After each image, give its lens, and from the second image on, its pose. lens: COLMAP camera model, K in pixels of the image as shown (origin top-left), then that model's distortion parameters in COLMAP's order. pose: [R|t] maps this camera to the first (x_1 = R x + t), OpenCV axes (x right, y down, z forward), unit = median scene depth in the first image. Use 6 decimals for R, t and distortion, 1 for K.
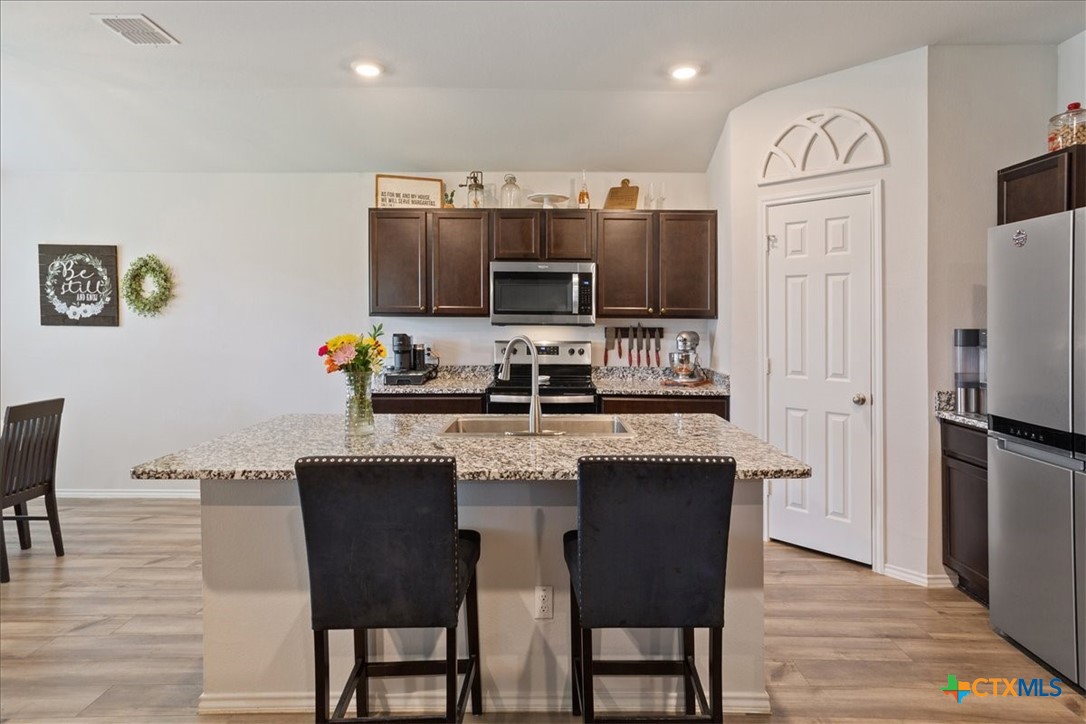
lens RADIAL K [[671.0, 0, 544.8], [0, 671.0, 313.1], [0, 0, 1]] dist [0.001463, 0.001317]
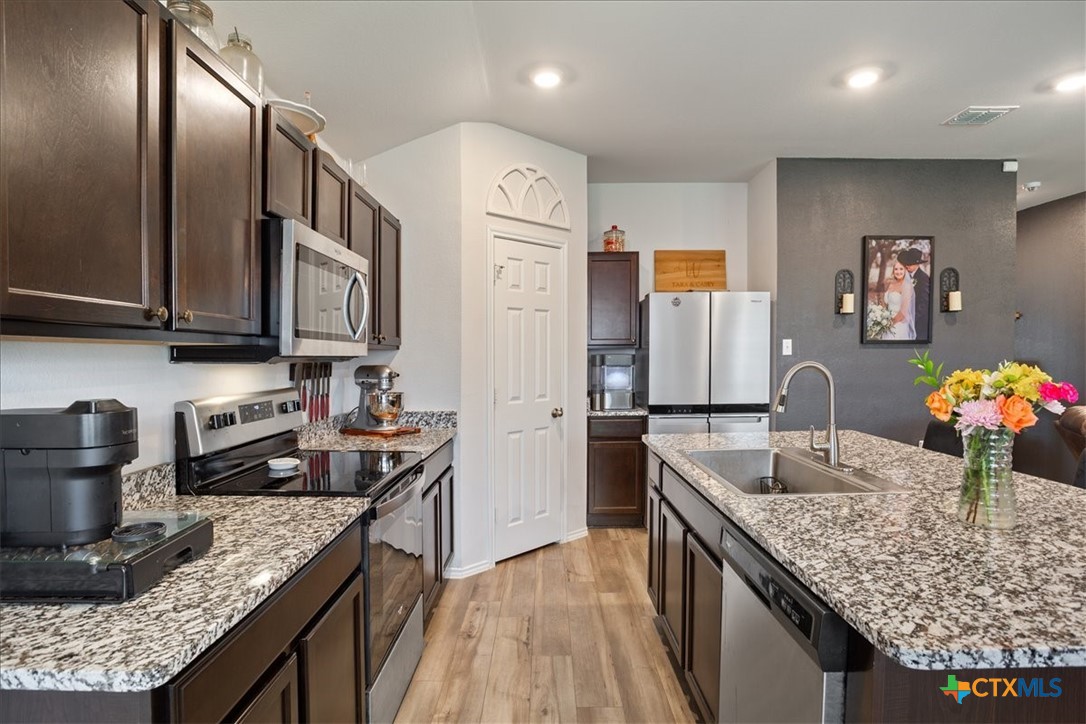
lens RADIAL K [[570.1, 0, 555.2], [0, 570.1, 357.9], [0, 0, 1]] dist [-0.063277, 0.030645]
pose [[-0.052356, -0.012662, 0.998548, -0.451231], [-0.000172, 0.999920, 0.012671, 0.010158], [-0.998628, 0.000491, -0.052354, 0.818466]]
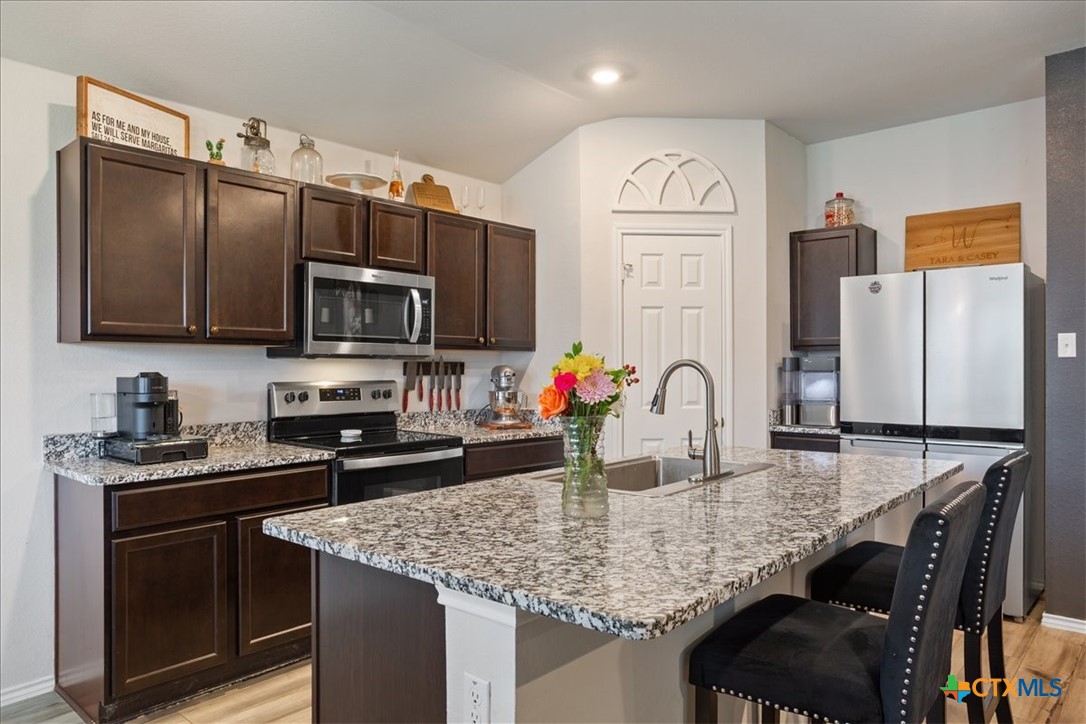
lens RADIAL K [[760.3, 0, 574.0], [0, 760.3, 359.7], [0, 0, 1]] dist [-0.023265, 0.003360]
pose [[0.609861, 0.002000, 0.792506, -0.500590], [0.000383, 0.999996, -0.002819, 0.022075], [-0.792509, 0.002022, 0.609857, 0.329733]]
